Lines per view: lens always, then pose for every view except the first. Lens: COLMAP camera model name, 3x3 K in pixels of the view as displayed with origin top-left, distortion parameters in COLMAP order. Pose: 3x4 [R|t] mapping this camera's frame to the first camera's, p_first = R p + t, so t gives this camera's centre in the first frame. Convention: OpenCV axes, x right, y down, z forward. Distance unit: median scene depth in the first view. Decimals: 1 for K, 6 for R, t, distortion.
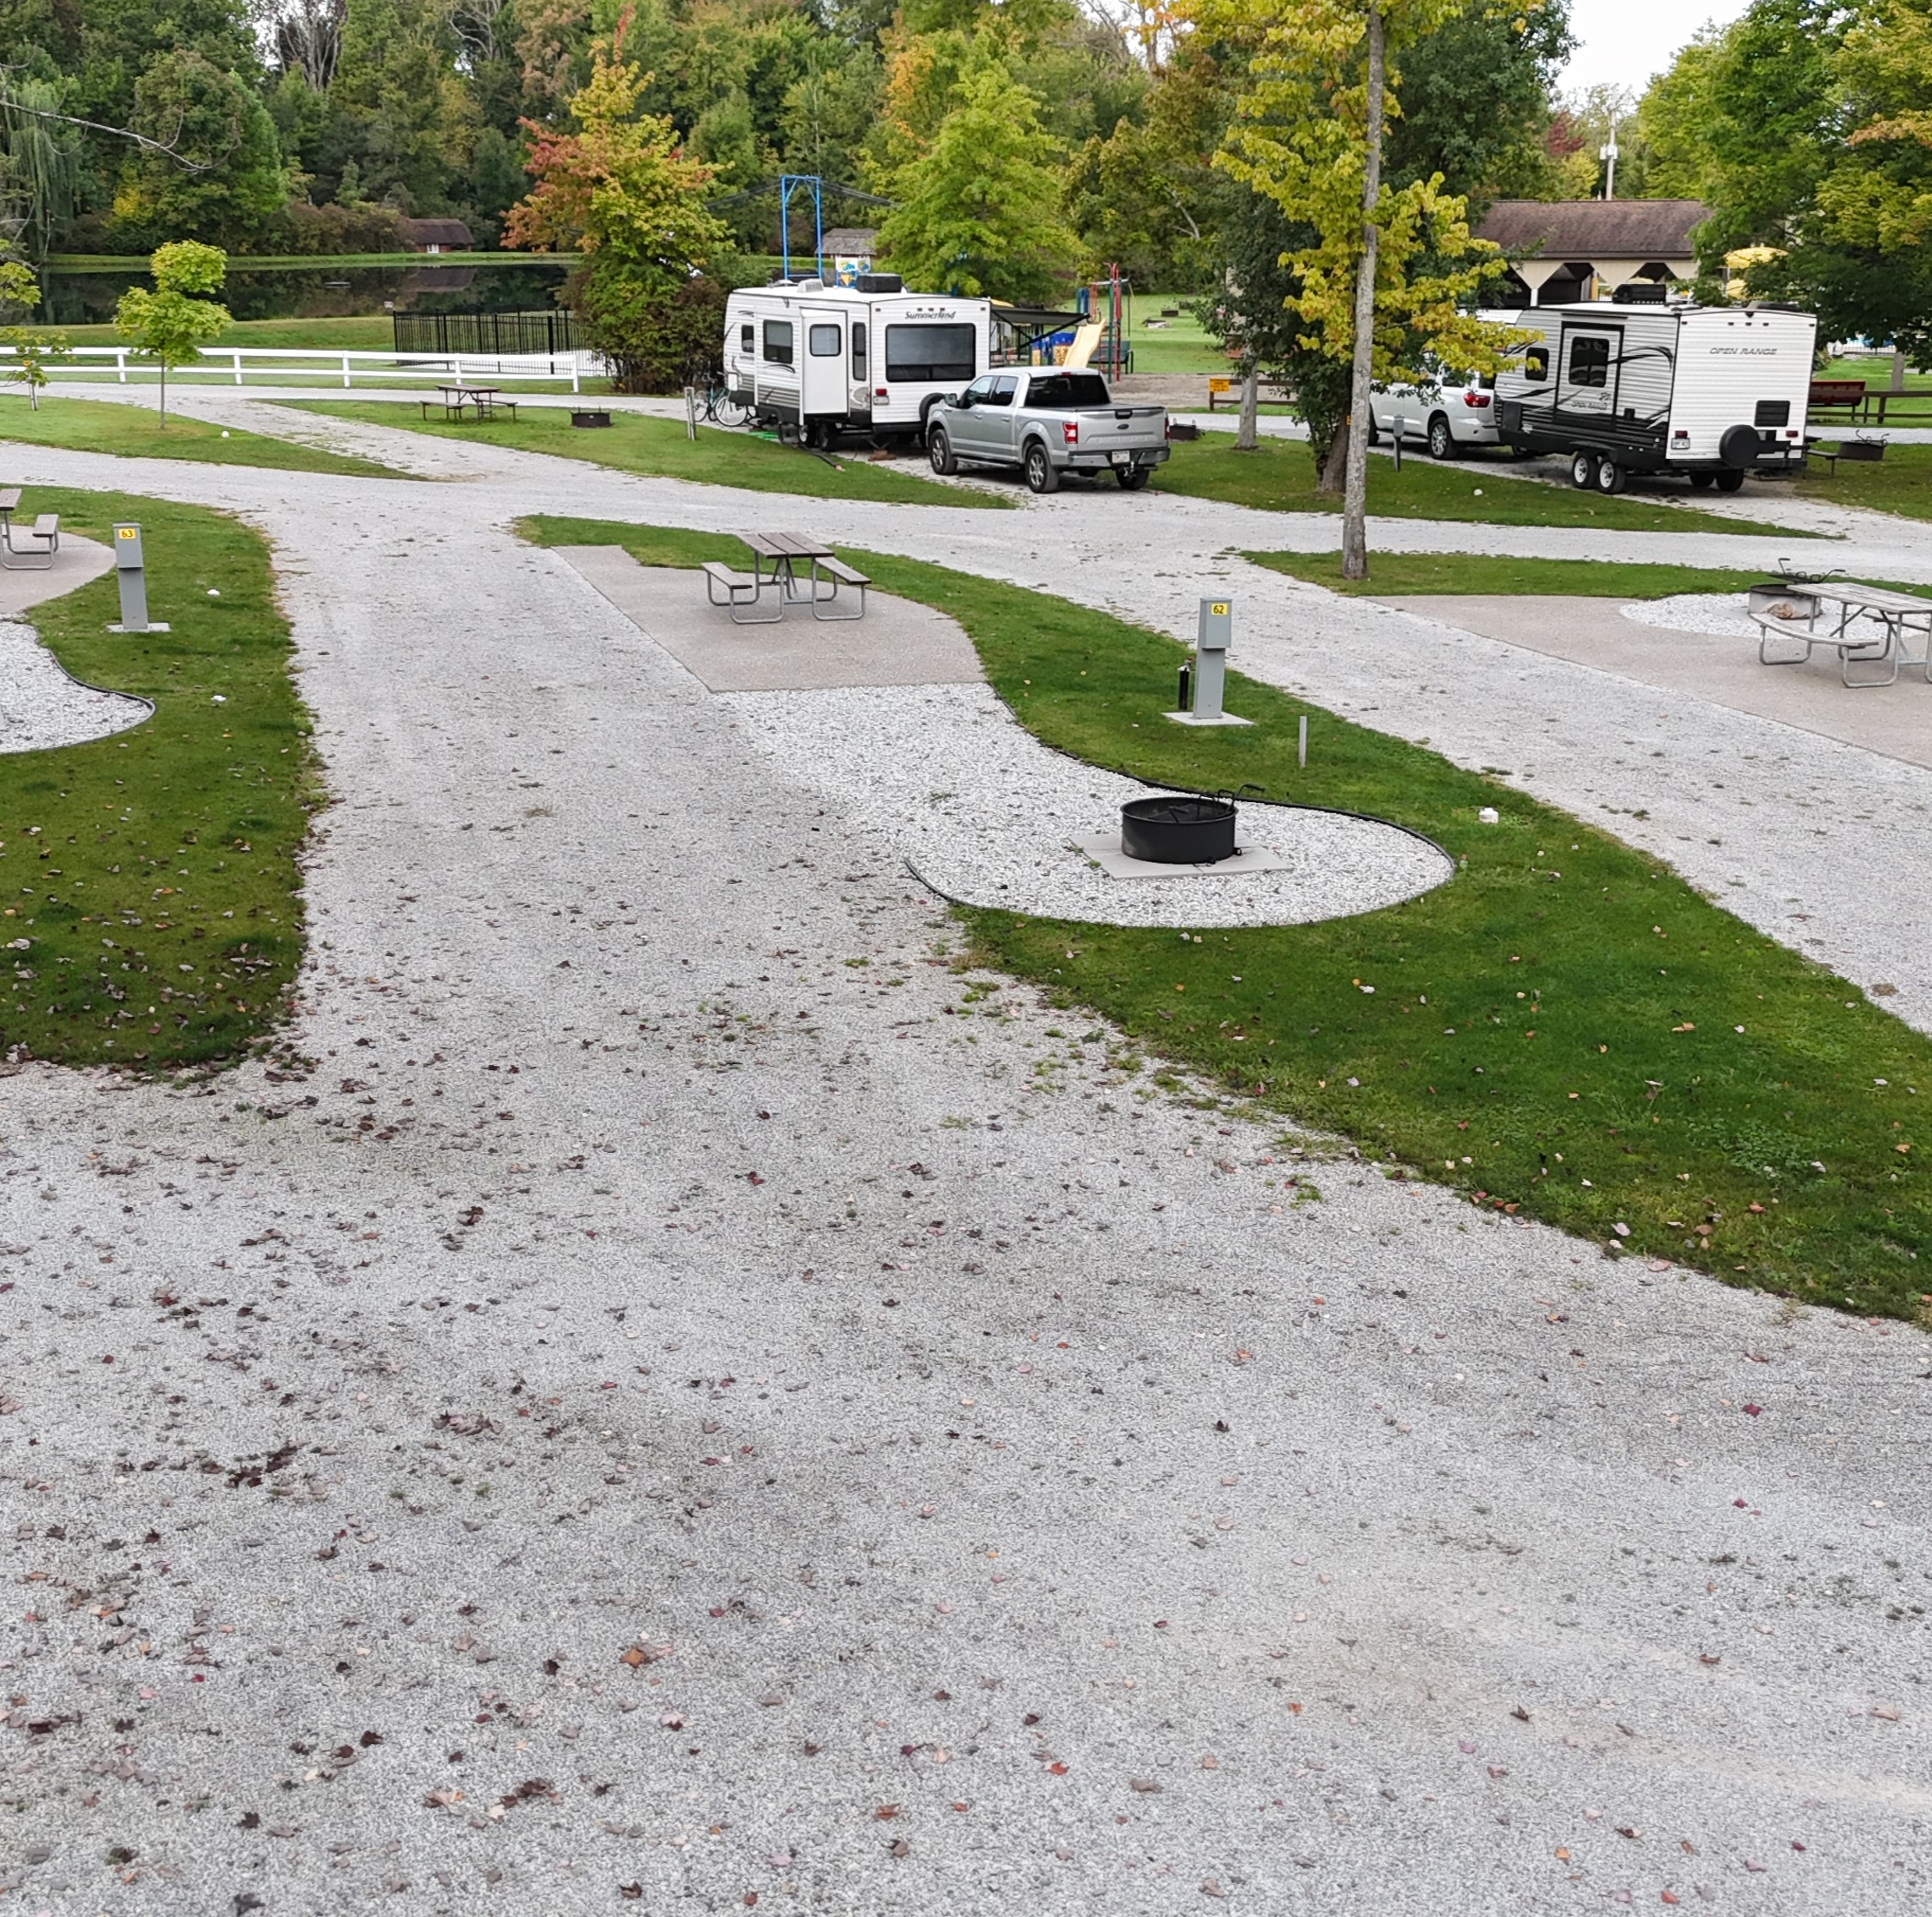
lens RADIAL K [[2501.2, 0, 966.0], [0, 2501.2, 958.5], [0, 0, 1]] dist [0.169126, -0.405189]
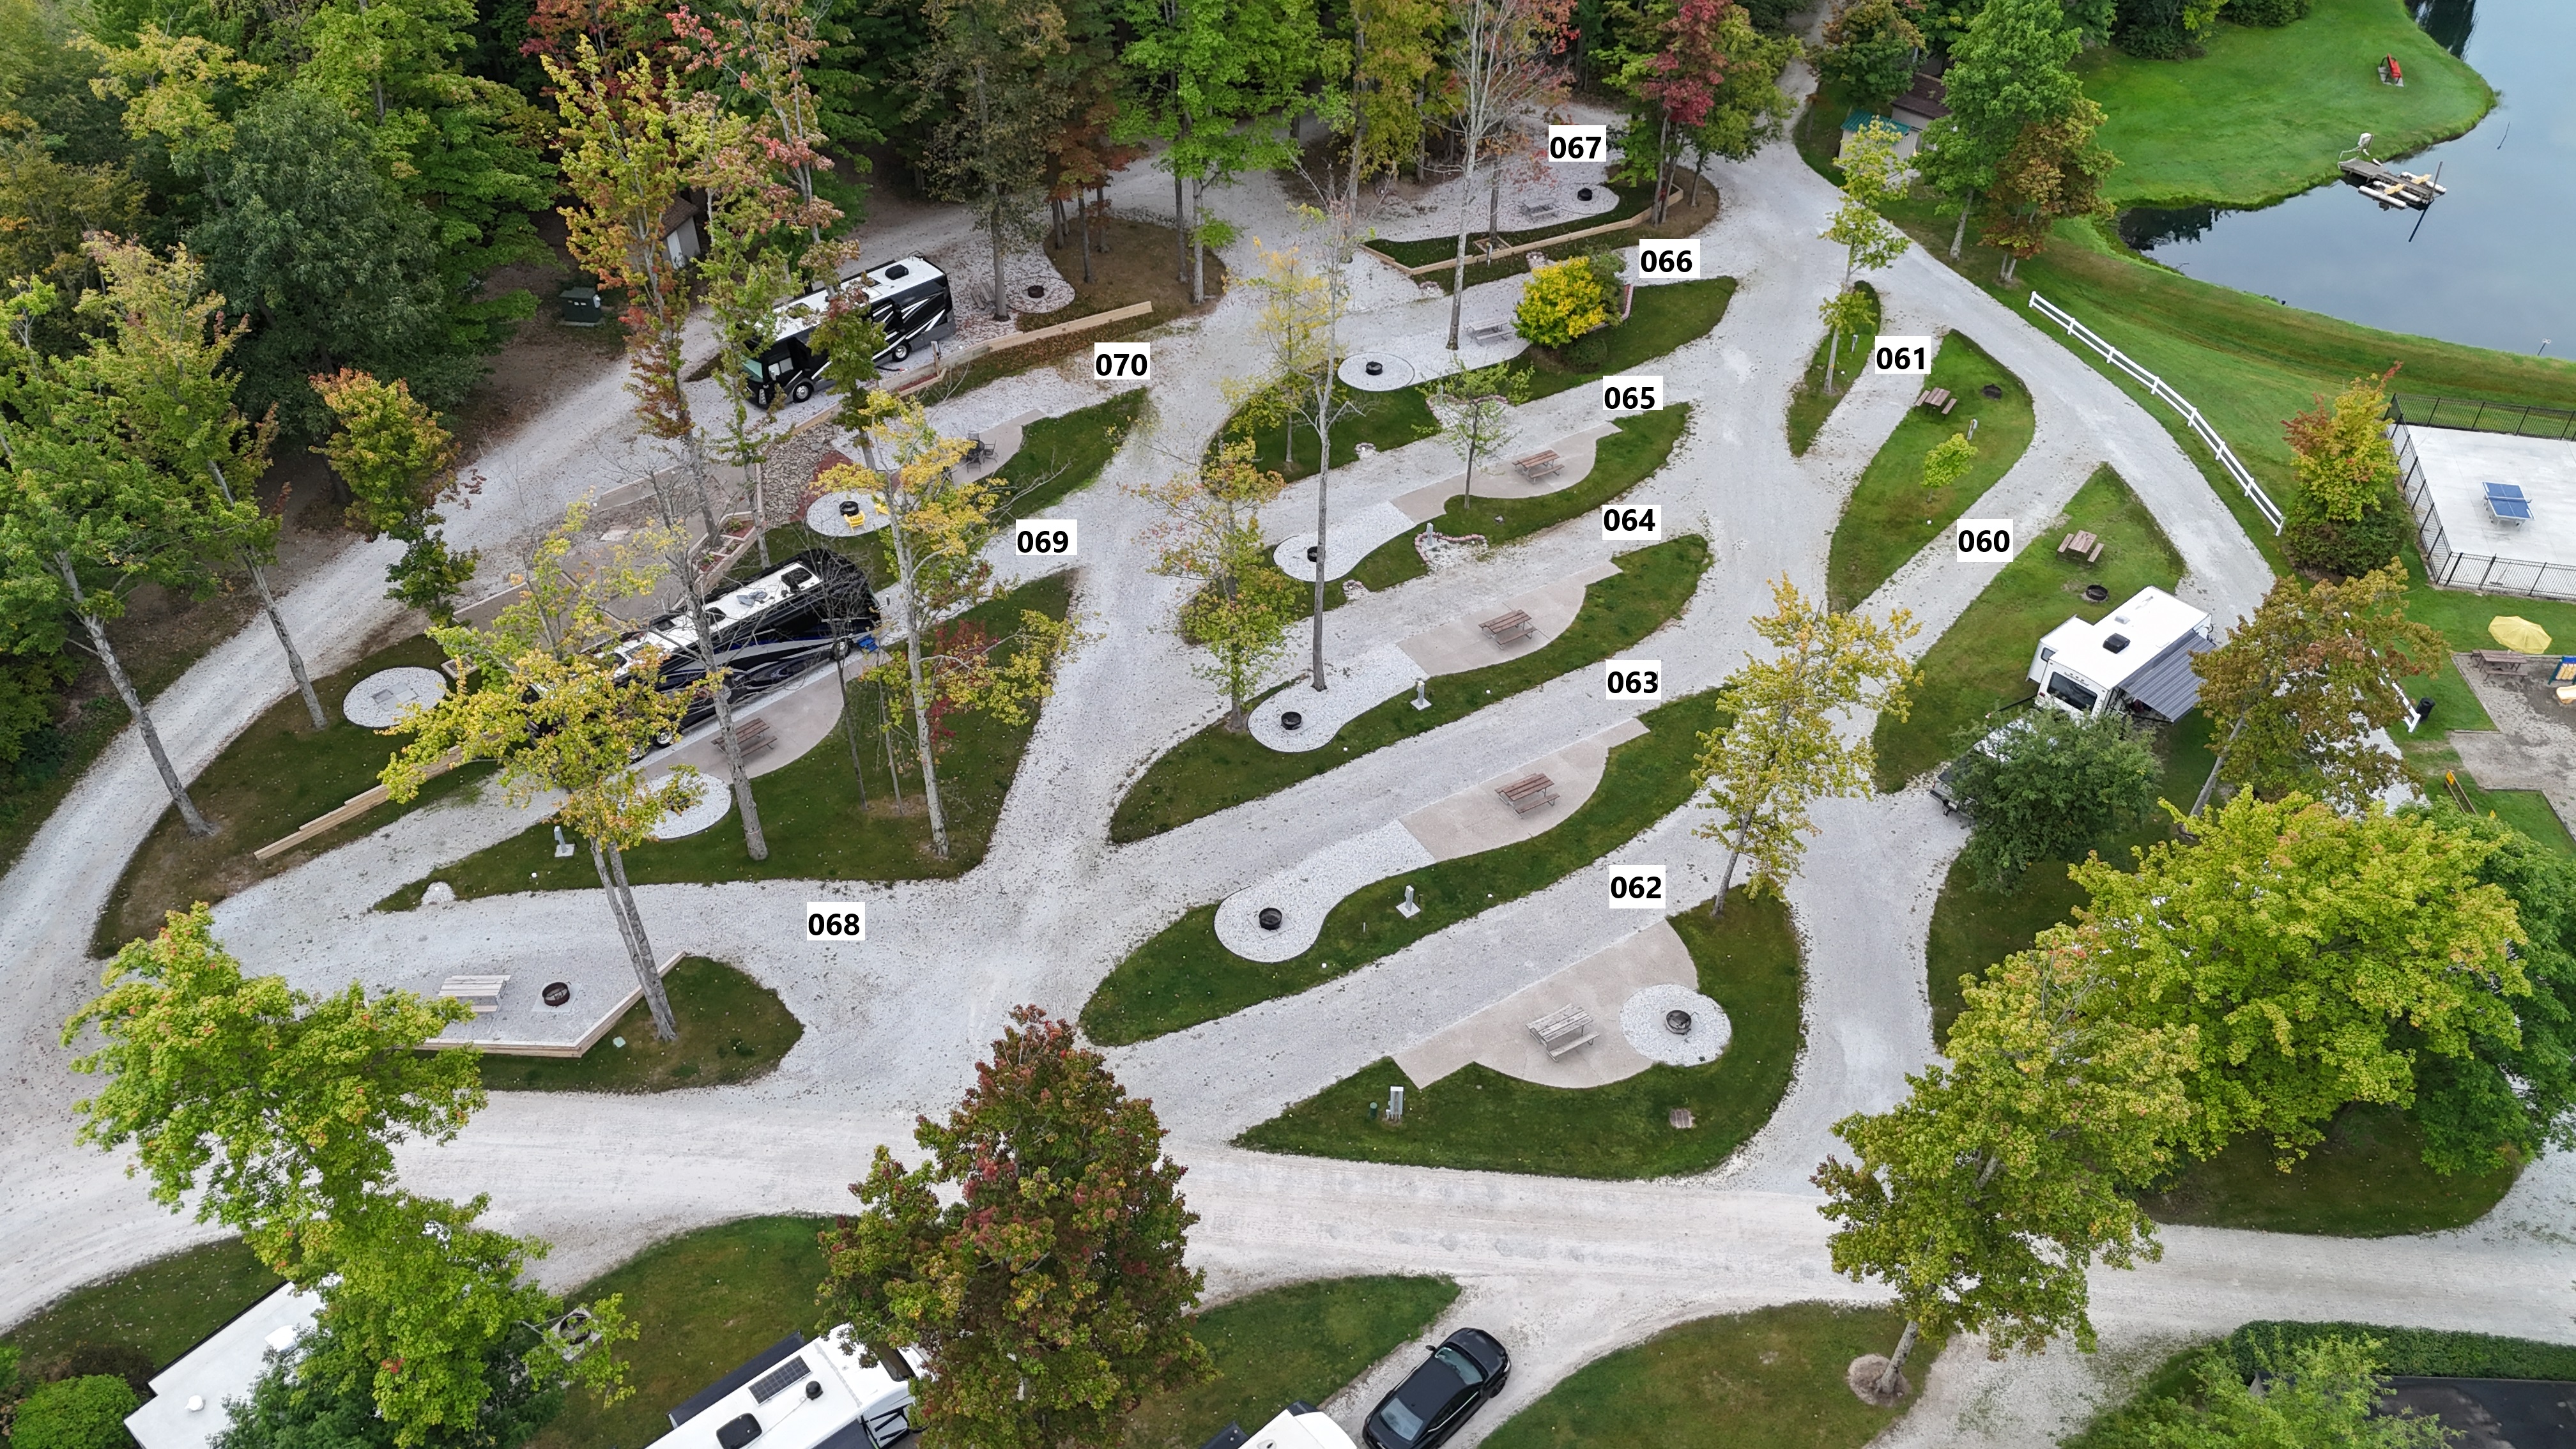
lens RADIAL K [[1894.2, 0, 1288.0], [0, 1894.2, 724.5], [0, 0, 1]] dist [0.068893, -0.054110]
pose [[0.262605, 0.625808, -0.734441, 1.100245], [-0.274104, 0.778179, 0.565070, -1.047242], [0.925152, 0.052923, 0.375890, -0.175332]]
